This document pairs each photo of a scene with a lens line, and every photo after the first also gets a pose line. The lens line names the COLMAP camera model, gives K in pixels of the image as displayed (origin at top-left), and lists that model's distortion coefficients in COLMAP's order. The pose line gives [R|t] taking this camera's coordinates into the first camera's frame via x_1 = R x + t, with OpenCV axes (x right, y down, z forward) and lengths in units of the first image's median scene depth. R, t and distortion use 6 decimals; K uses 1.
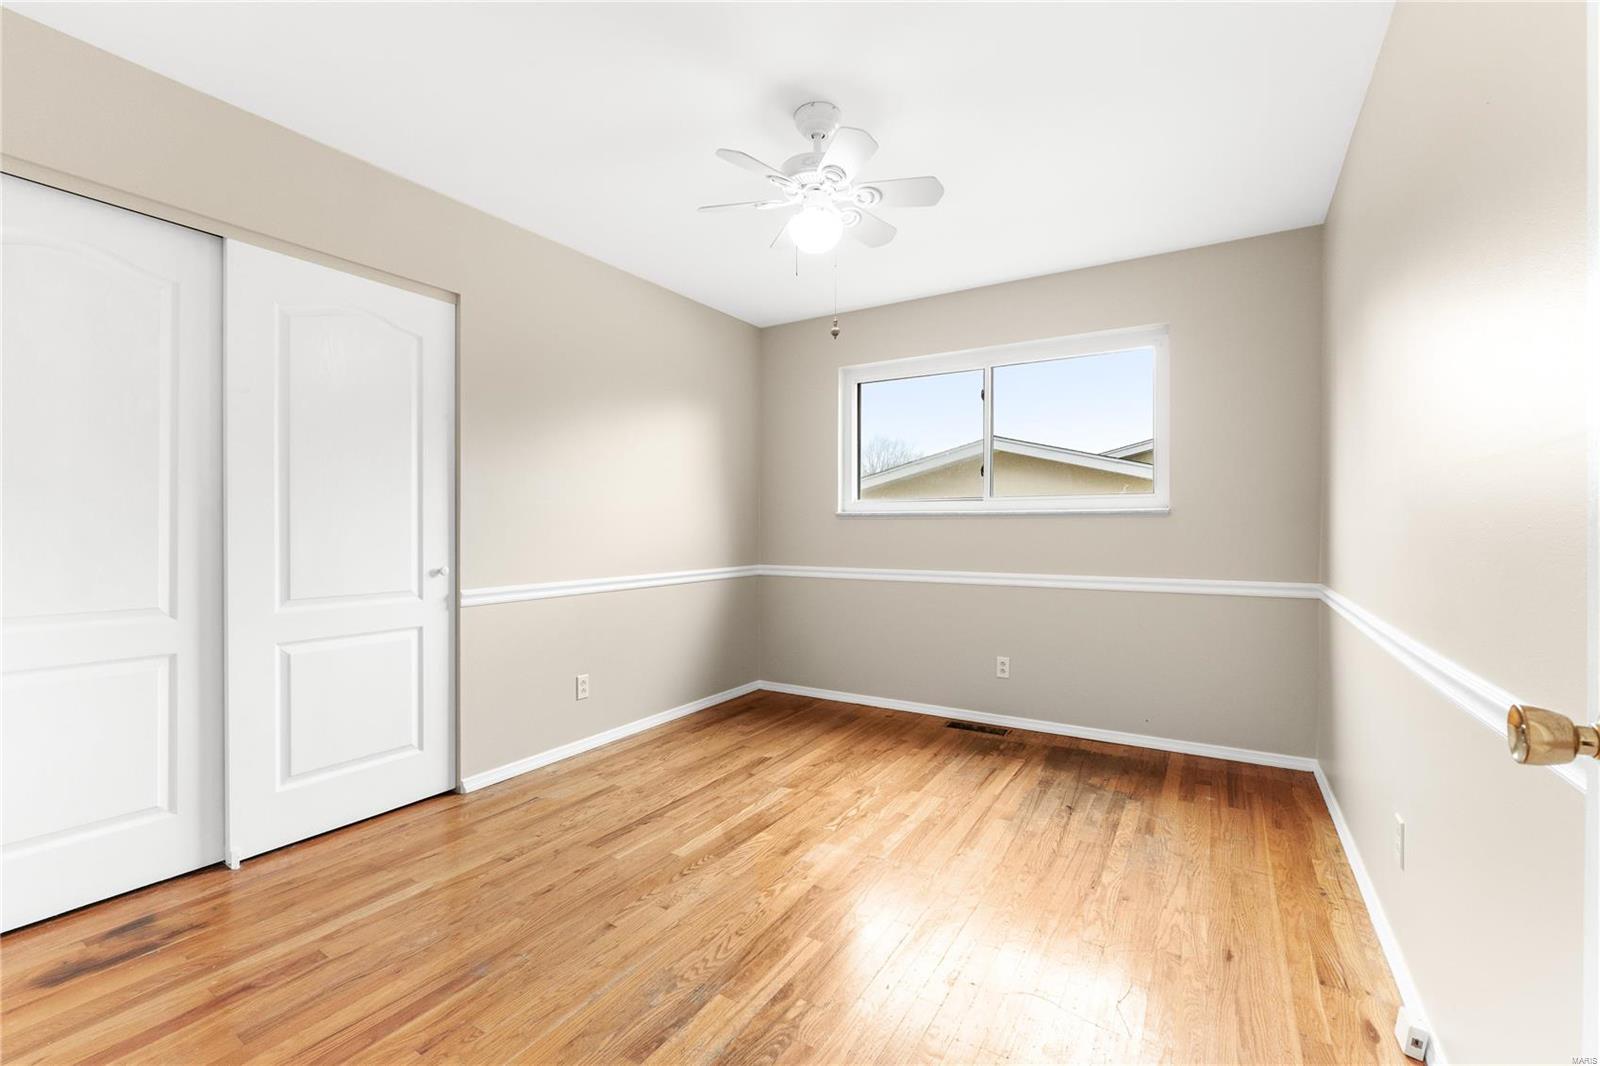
lens RADIAL K [[681.0, 0, 800.9], [0, 681.0, 527.3], [0, 0, 1]] dist [-0.005748, 0.000882]
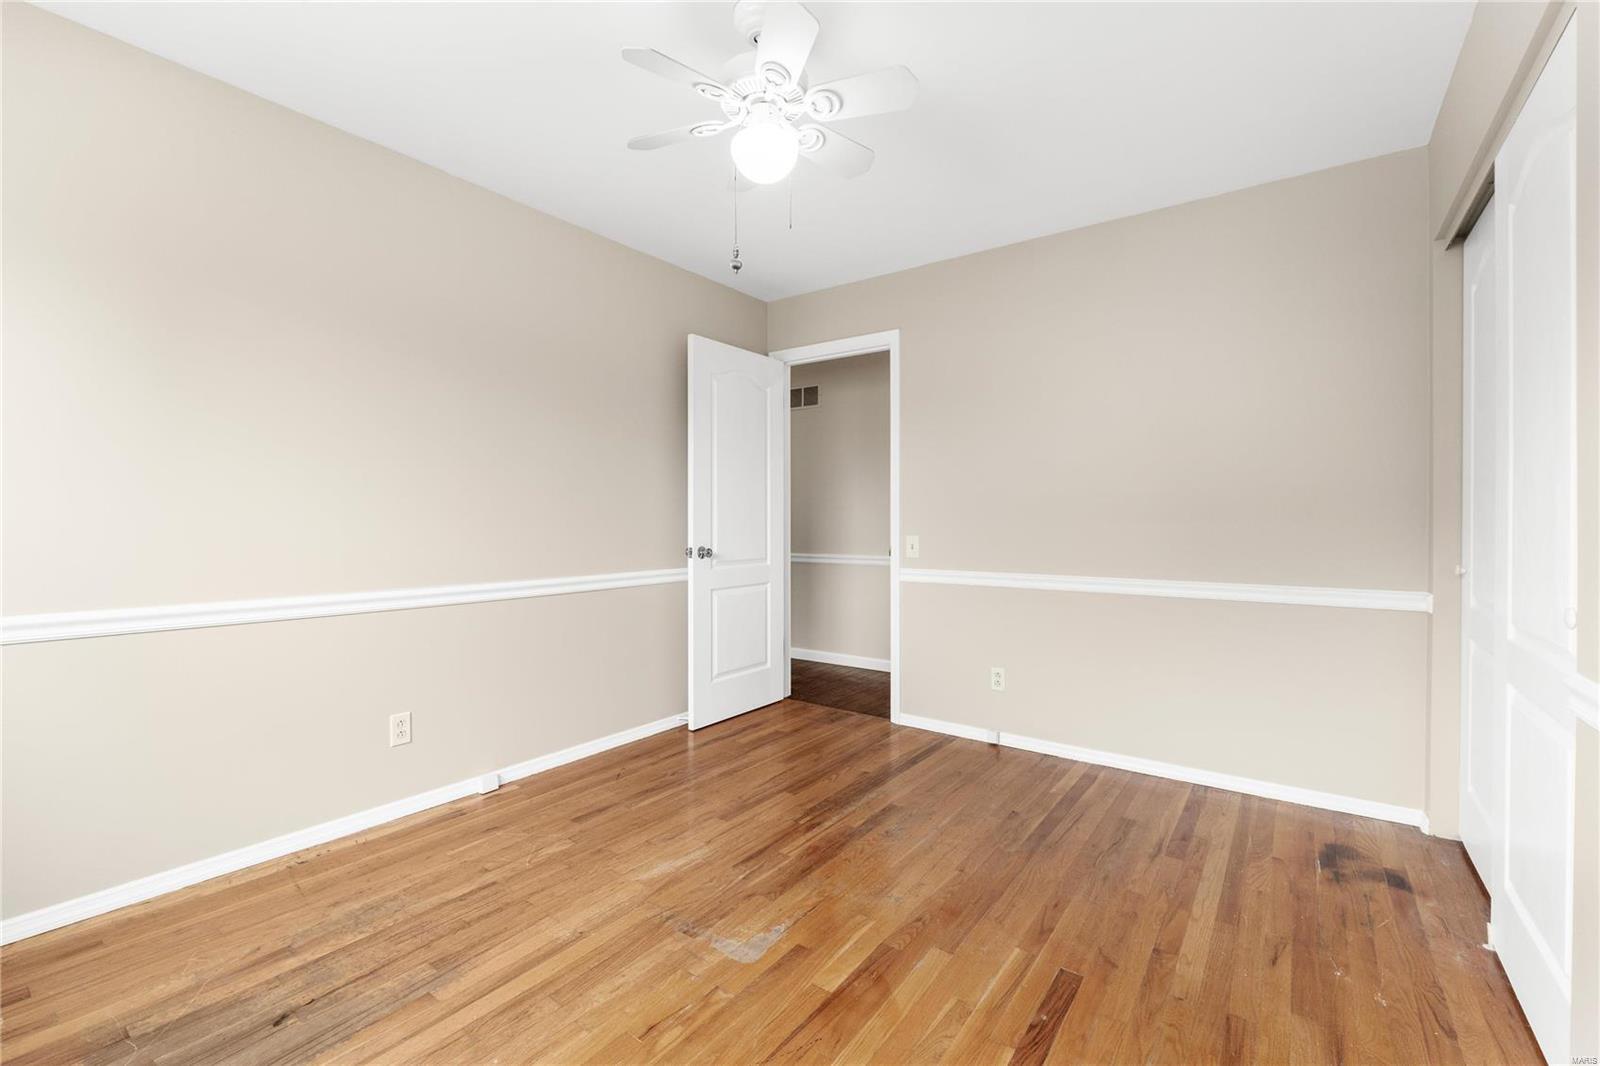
lens RADIAL K [[681.0, 0, 801.1], [0, 681.0, 528.0], [0, 0, 1]] dist [-0.005748, 0.000882]
pose [[-0.996936, -0.004220, 0.078104, -0.094965], [-0.003515, 0.999952, 0.009160, 0.003902], [-0.078139, 0.008857, -0.996903, 2.046904]]
